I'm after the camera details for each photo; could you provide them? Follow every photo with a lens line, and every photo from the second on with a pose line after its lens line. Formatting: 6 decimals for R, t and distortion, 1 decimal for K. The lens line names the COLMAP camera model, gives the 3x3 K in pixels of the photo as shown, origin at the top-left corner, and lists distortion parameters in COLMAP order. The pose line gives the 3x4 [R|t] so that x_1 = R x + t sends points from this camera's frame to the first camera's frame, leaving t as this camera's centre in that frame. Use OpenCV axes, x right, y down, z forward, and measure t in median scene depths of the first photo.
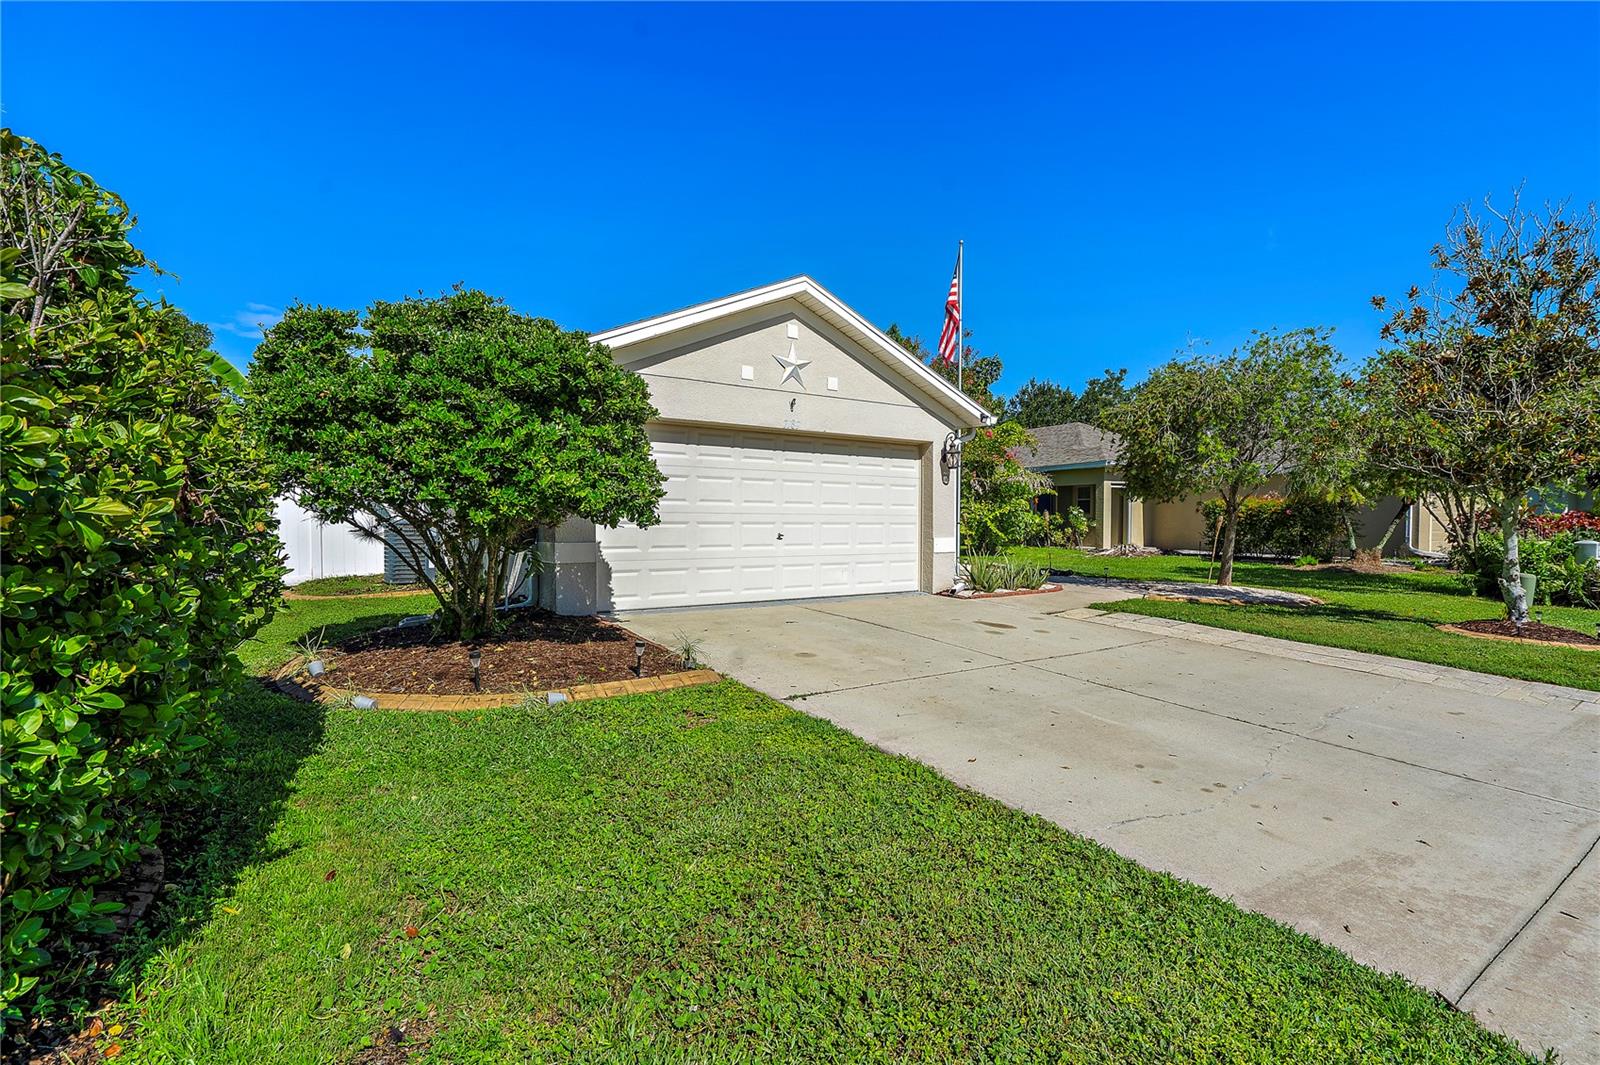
lens RADIAL K [[736.8, 0, 799.1], [0, 736.8, 530.1], [0, 0, 1]] dist [-0.004810, 0.000641]
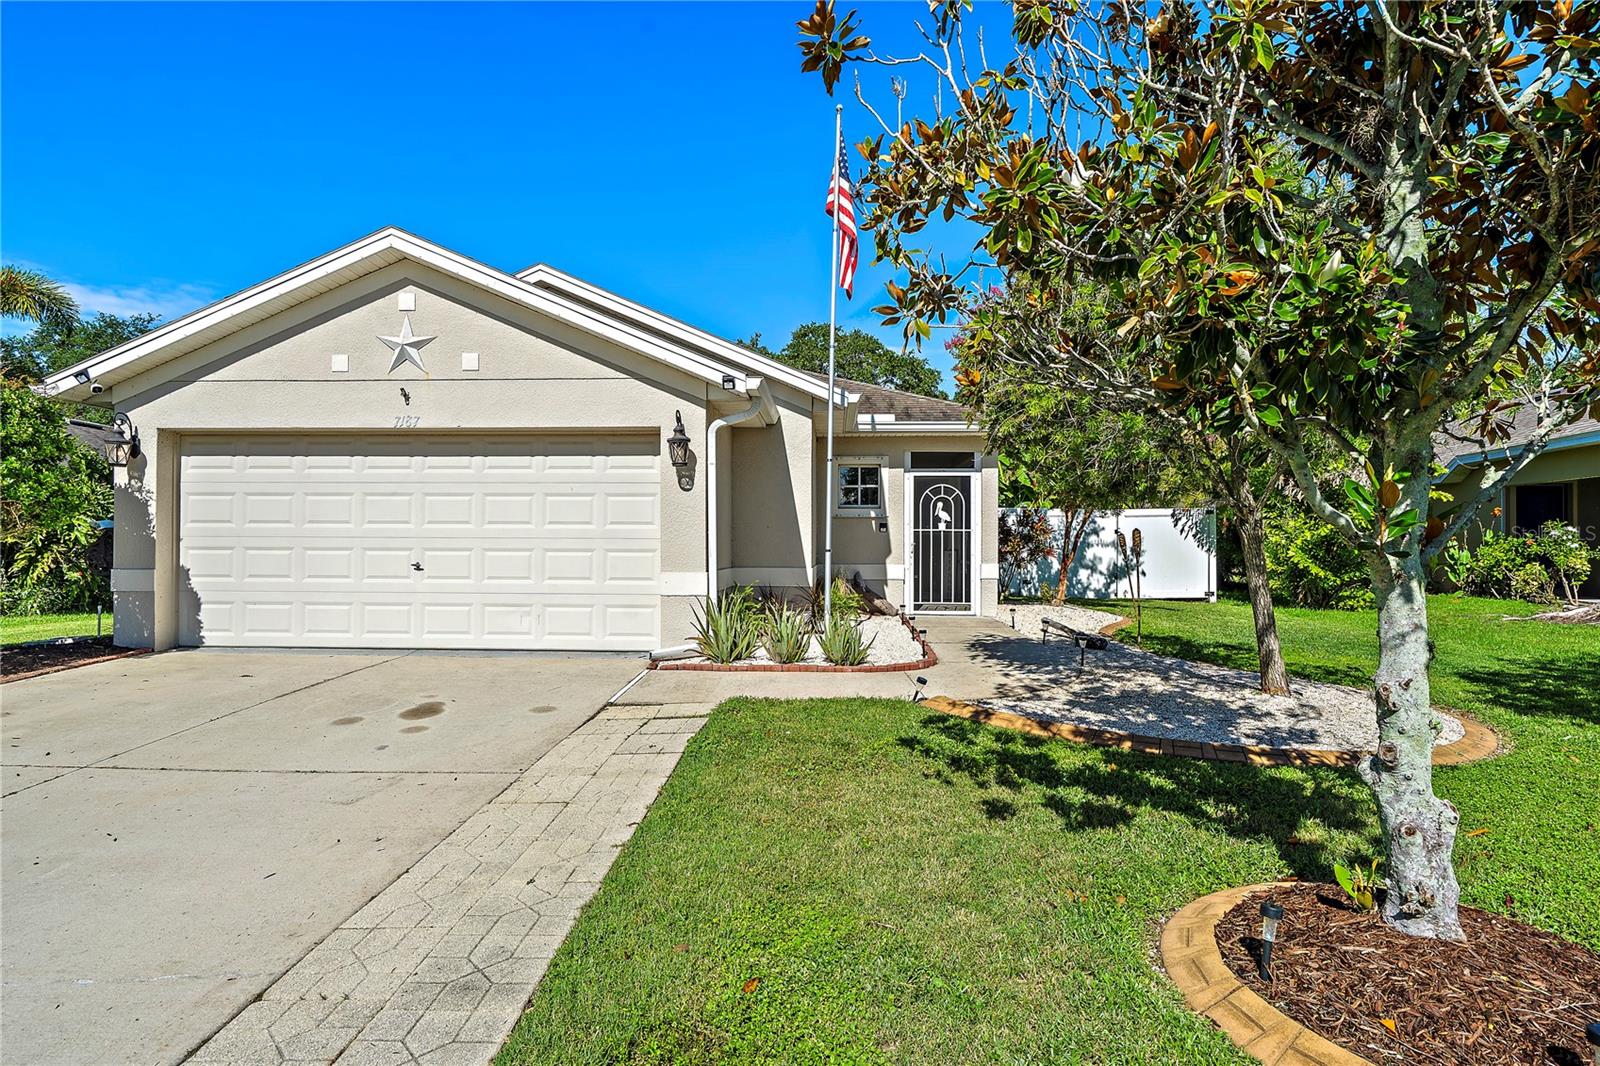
lens RADIAL K [[850.3, 0, 799.9], [0, 850.3, 536.4], [0, 0, 1]] dist [0.000724, 0.000024]
pose [[0.790561, -0.008232, -0.612327, 0.846093], [-0.009072, 0.999642, -0.025152, -0.004499], [0.612315, 0.025439, 0.790204, 0.541779]]
